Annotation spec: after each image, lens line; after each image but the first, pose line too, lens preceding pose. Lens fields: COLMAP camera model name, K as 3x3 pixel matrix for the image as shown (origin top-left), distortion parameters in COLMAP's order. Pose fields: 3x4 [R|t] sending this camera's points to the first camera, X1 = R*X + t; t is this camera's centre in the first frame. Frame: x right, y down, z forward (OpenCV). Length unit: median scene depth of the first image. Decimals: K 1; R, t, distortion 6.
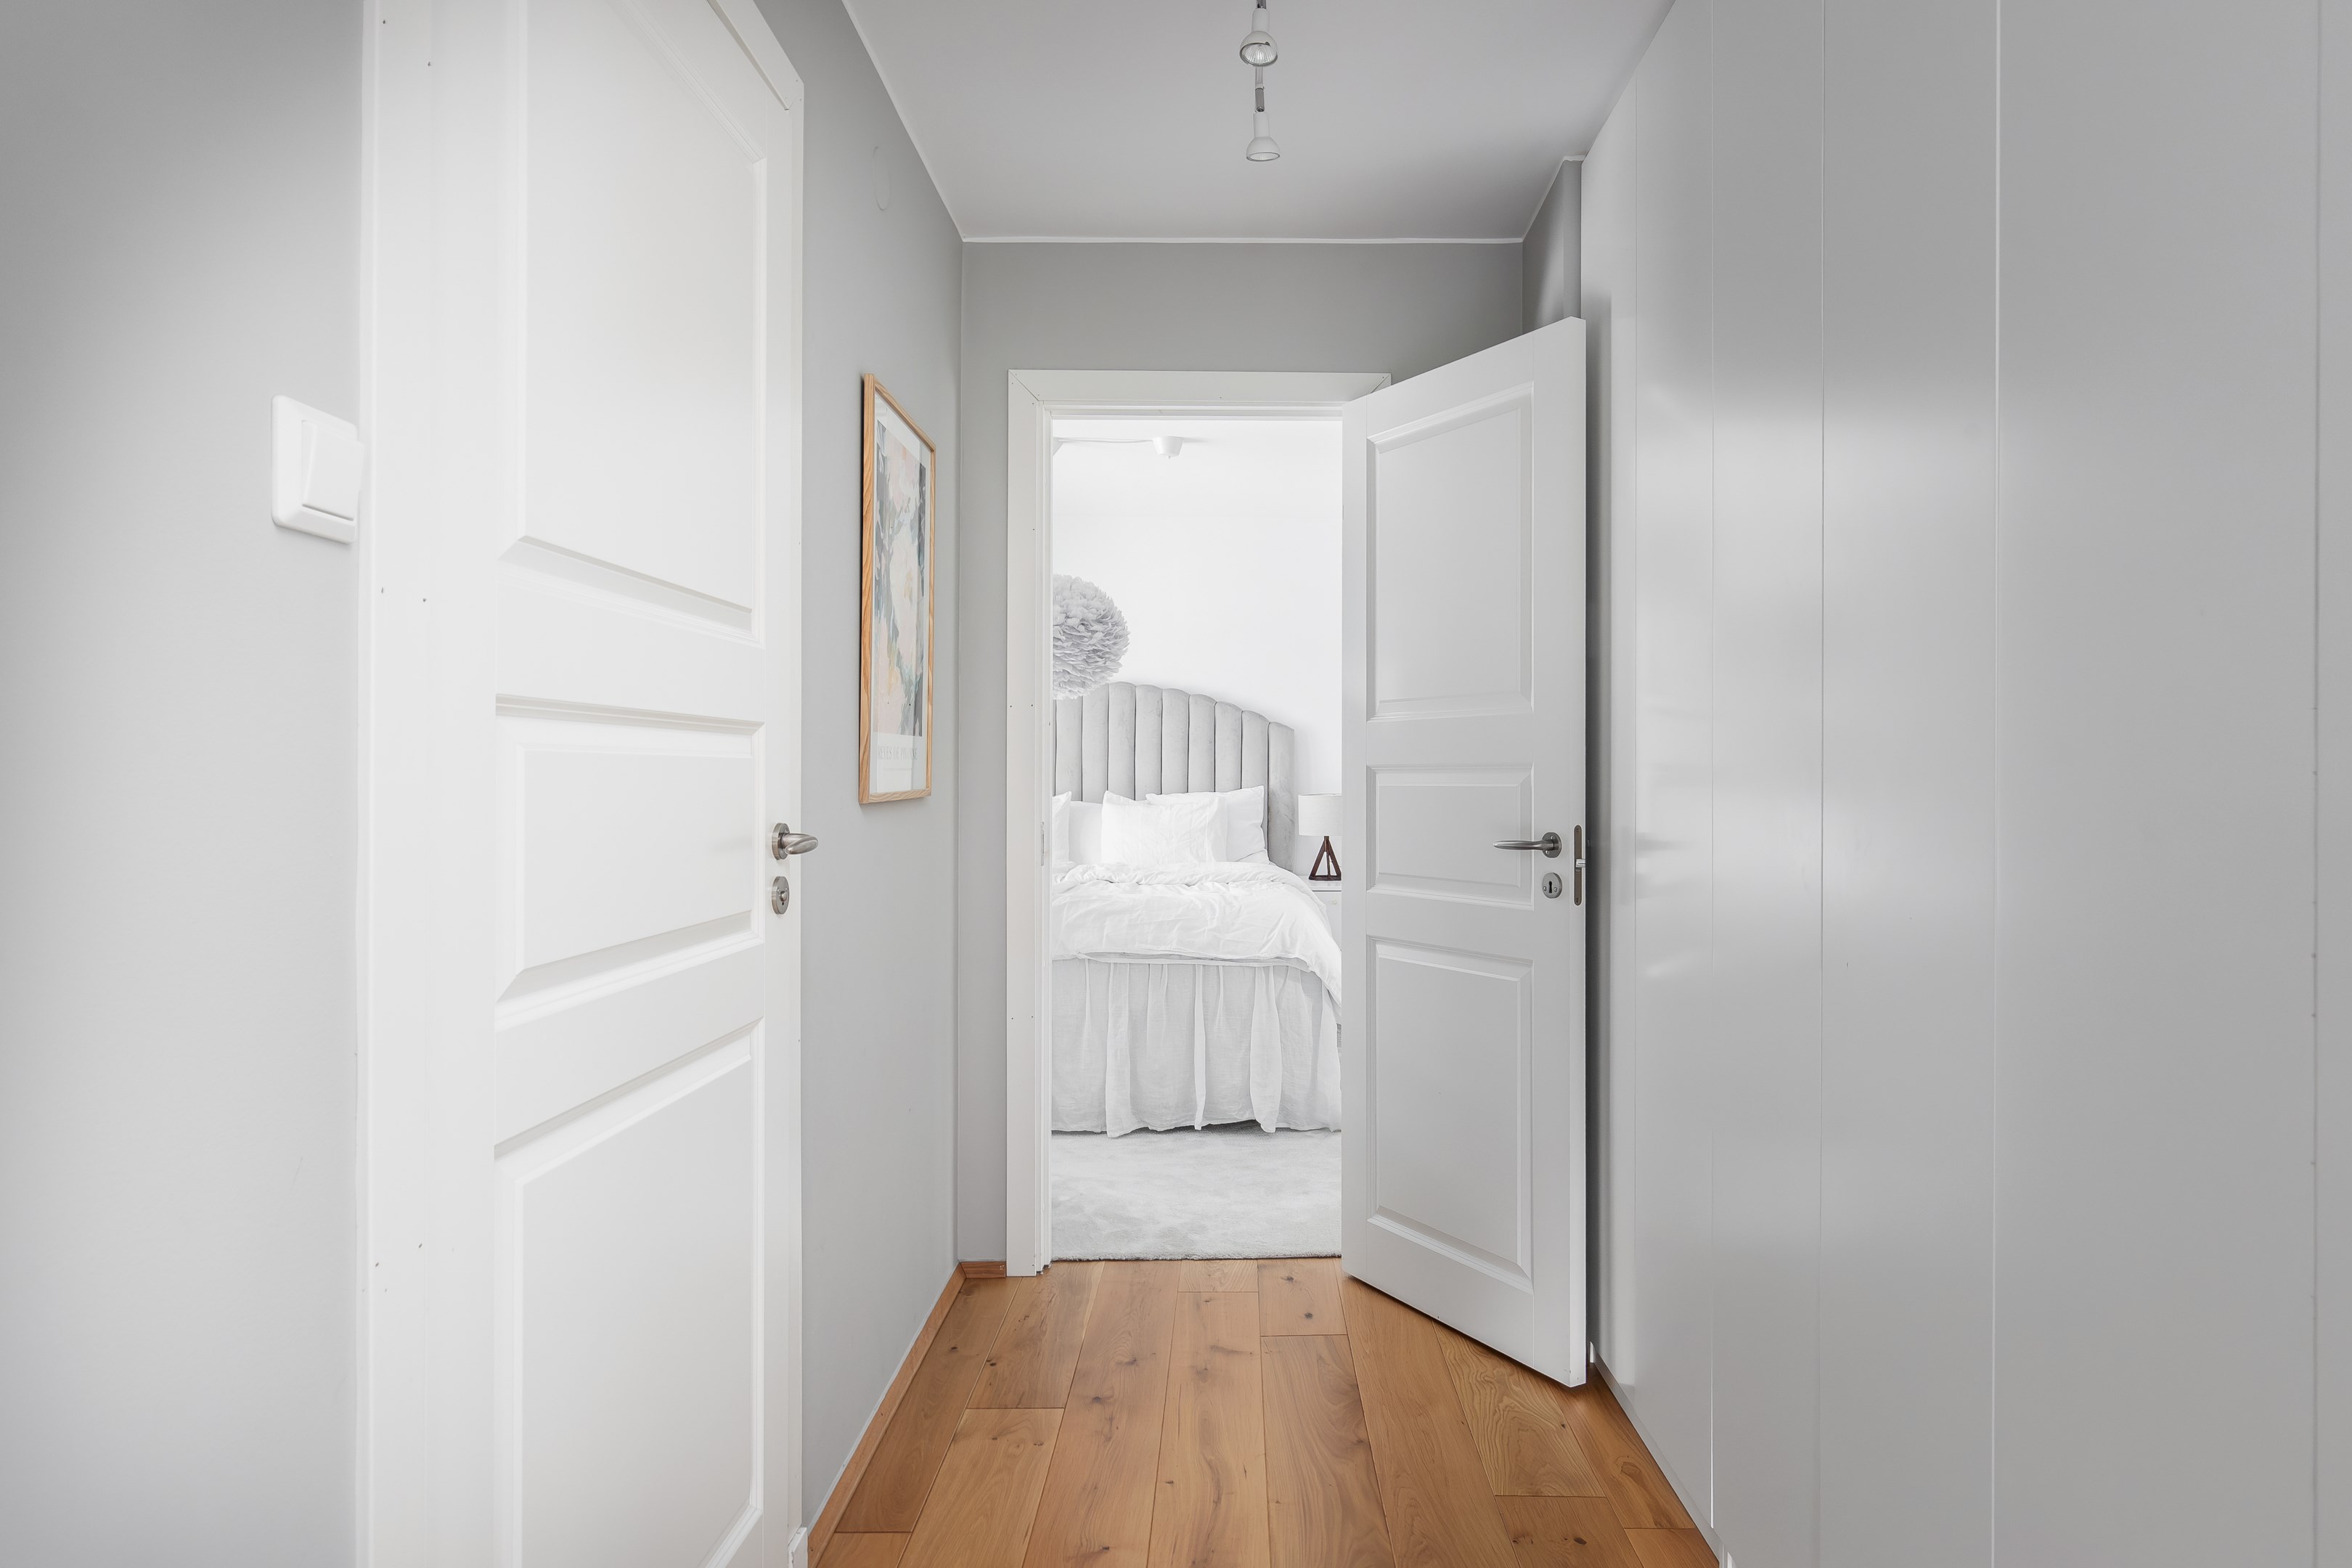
lens RADIAL K [[1468.3, 0, 1182.4], [0, 1468.3, 776.8], [0, 0, 1]] dist [0.006809, -0.000507]
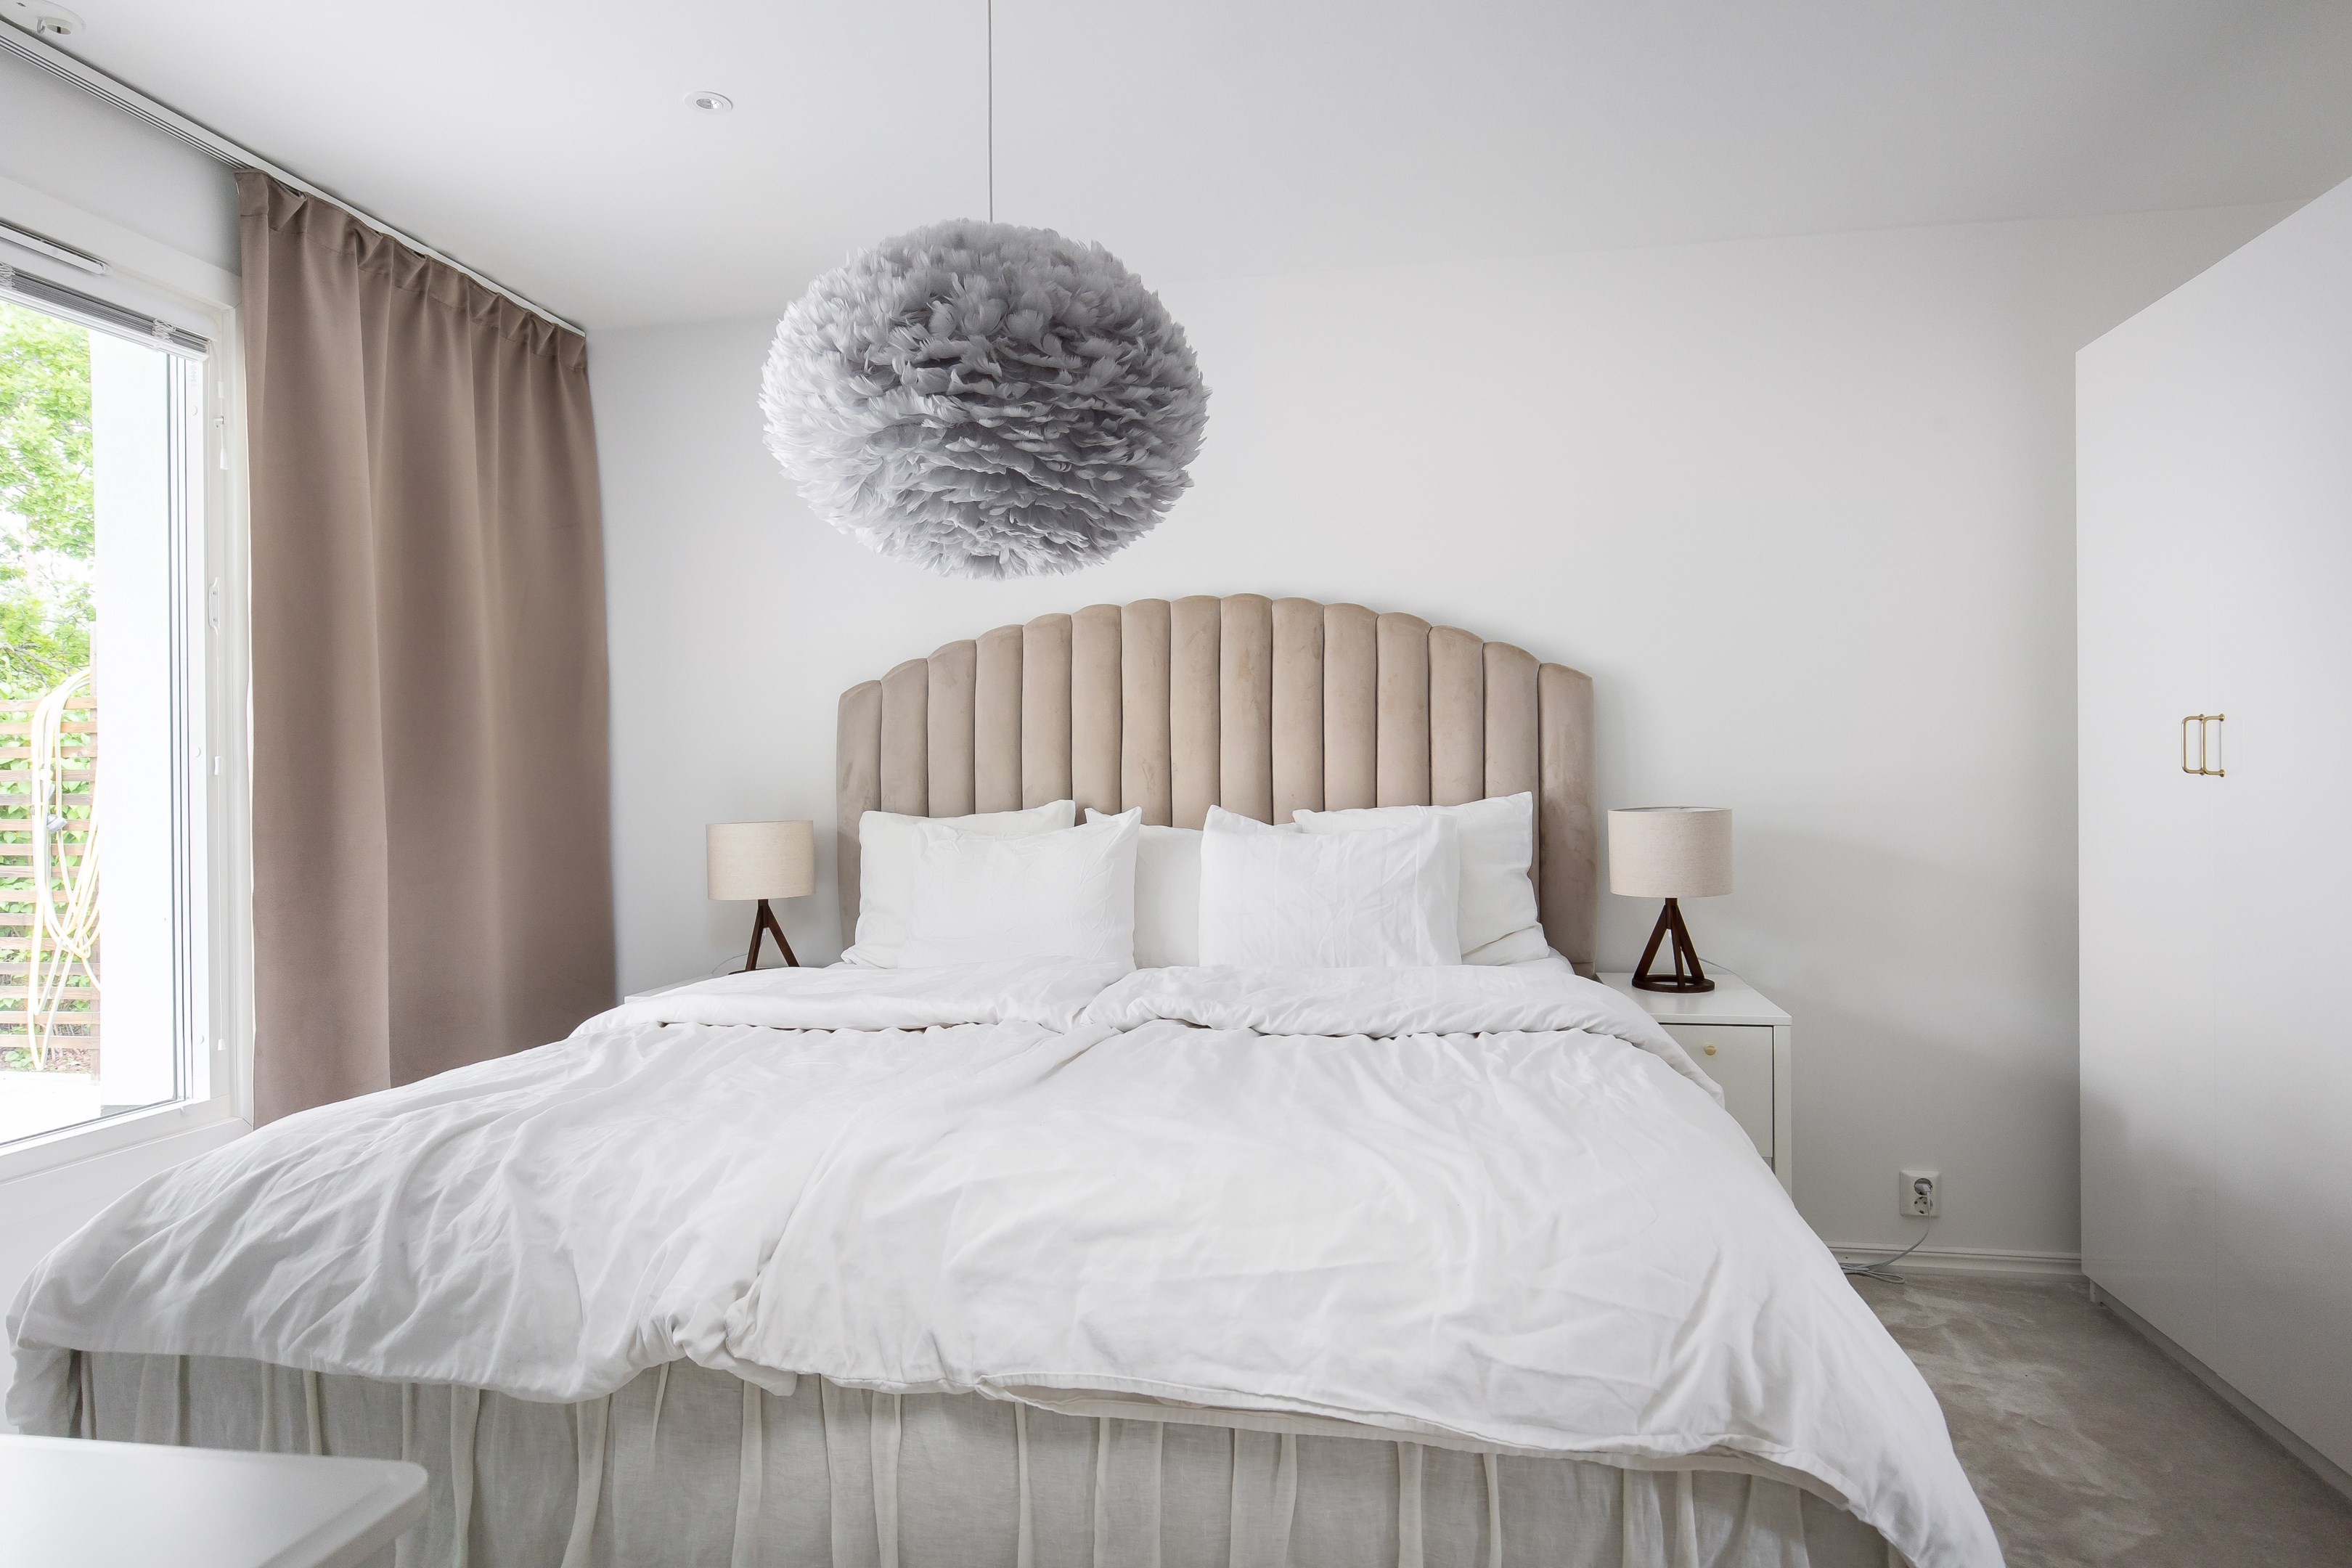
lens RADIAL K [[1468.3, 0, 1163.6], [0, 1468.3, 779.5], [0, 0, 1]] dist [0.006809, -0.000507]
pose [[0.989367, -0.012461, -0.144907, 0.004914], [0.011872, 0.999917, -0.004925, 0.002819], [0.144956, 0.003152, 0.989433, 0.503983]]
